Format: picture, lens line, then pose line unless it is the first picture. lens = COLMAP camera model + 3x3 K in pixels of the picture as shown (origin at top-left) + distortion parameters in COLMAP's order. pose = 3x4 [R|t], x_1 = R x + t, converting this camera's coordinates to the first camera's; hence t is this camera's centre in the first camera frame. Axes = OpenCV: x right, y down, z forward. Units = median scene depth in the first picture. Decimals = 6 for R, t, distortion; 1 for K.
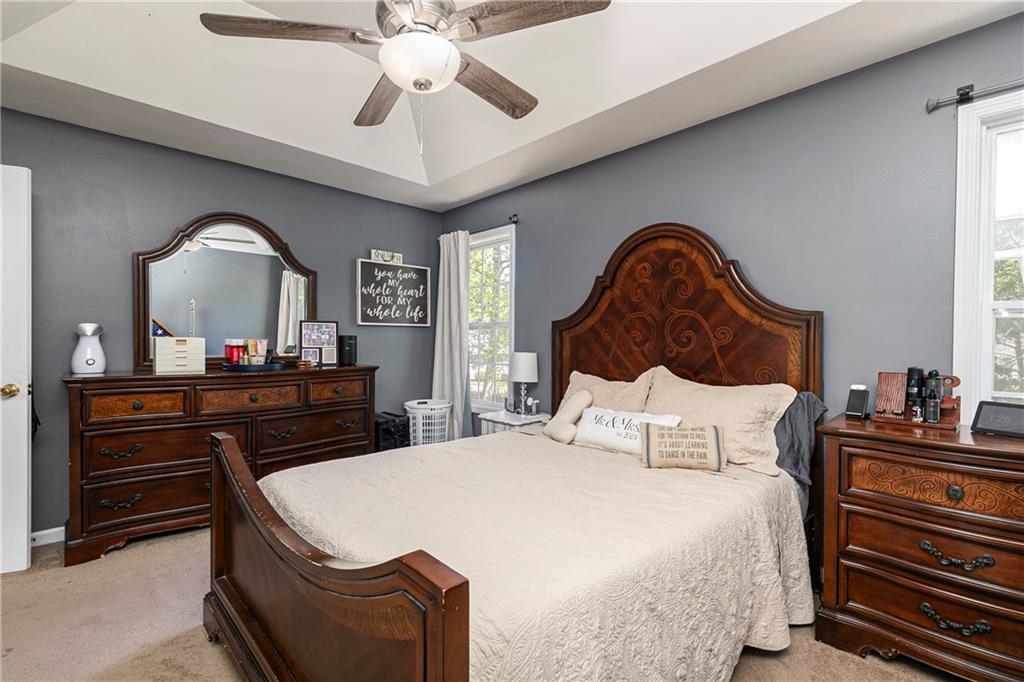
lens RADIAL K [[457.5, 0, 512.4], [0, 457.5, 346.3], [0, 0, 1]] dist [0.003107, -0.000636]
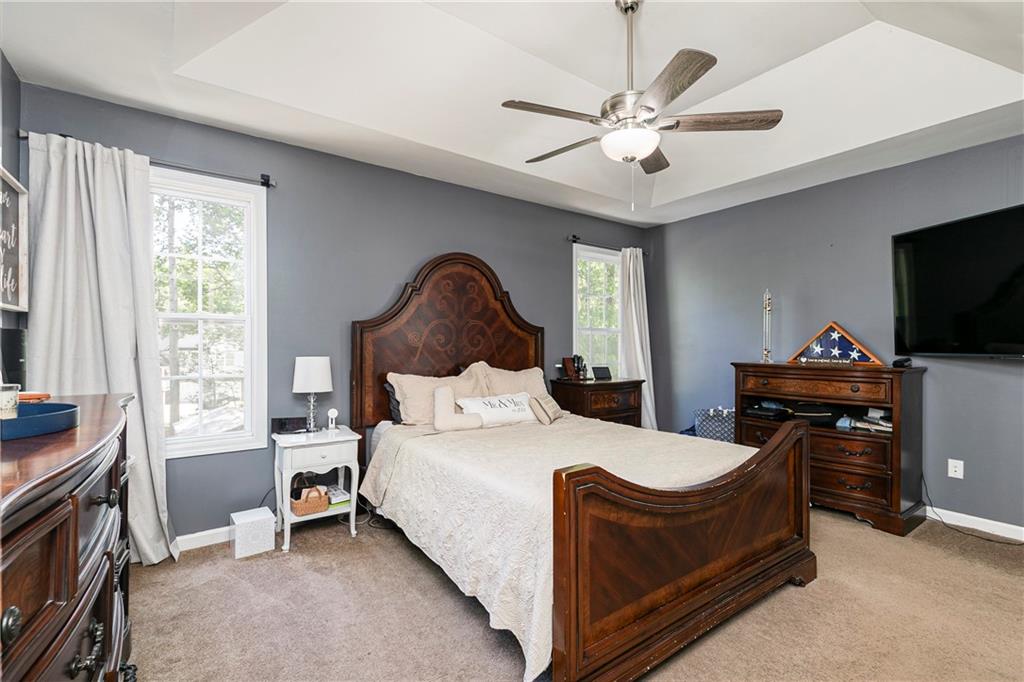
lens RADIAL K [[457.5, 0, 512.4], [0, 457.5, 346.3], [0, 0, 1]] dist [0.003107, -0.000636]
pose [[0.134824, -0.011743, 0.990800, -0.937802], [0.007356, 0.999914, 0.010850, -0.014906], [-0.990842, 0.005825, 0.134899, 0.673403]]
